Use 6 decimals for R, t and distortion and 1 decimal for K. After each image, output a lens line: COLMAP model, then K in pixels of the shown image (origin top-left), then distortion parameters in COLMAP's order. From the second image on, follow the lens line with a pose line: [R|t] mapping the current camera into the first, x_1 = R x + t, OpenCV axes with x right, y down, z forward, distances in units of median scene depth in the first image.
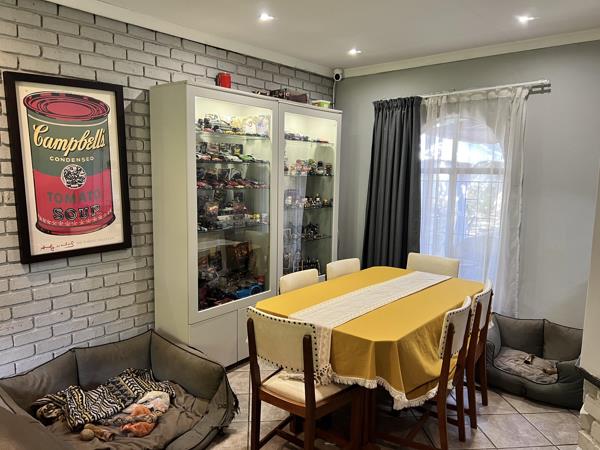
lens RADIAL K [[448.5, 0, 300.3], [0, 448.5, 232.2], [0, 0, 1]] dist [0.069128, -0.075563]
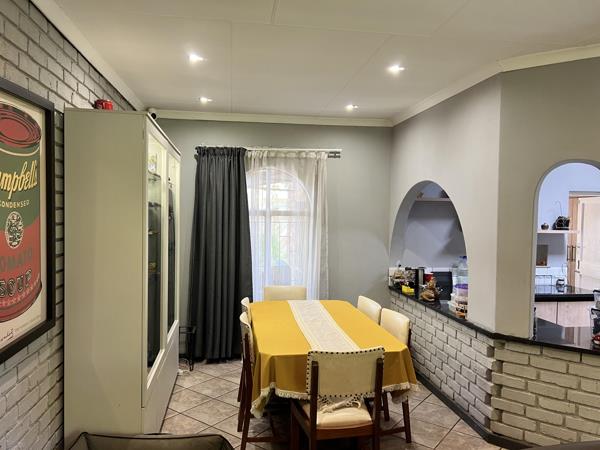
lens RADIAL K [[448.5, 0, 300.3], [0, 448.5, 232.2], [0, 0, 1]] dist [0.069128, -0.075563]
pose [[0.661164, -0.038151, 0.749271, -0.538250], [0.097338, 0.994627, -0.035247, -0.041089], [-0.743900, 0.096237, 0.661325, 0.188567]]
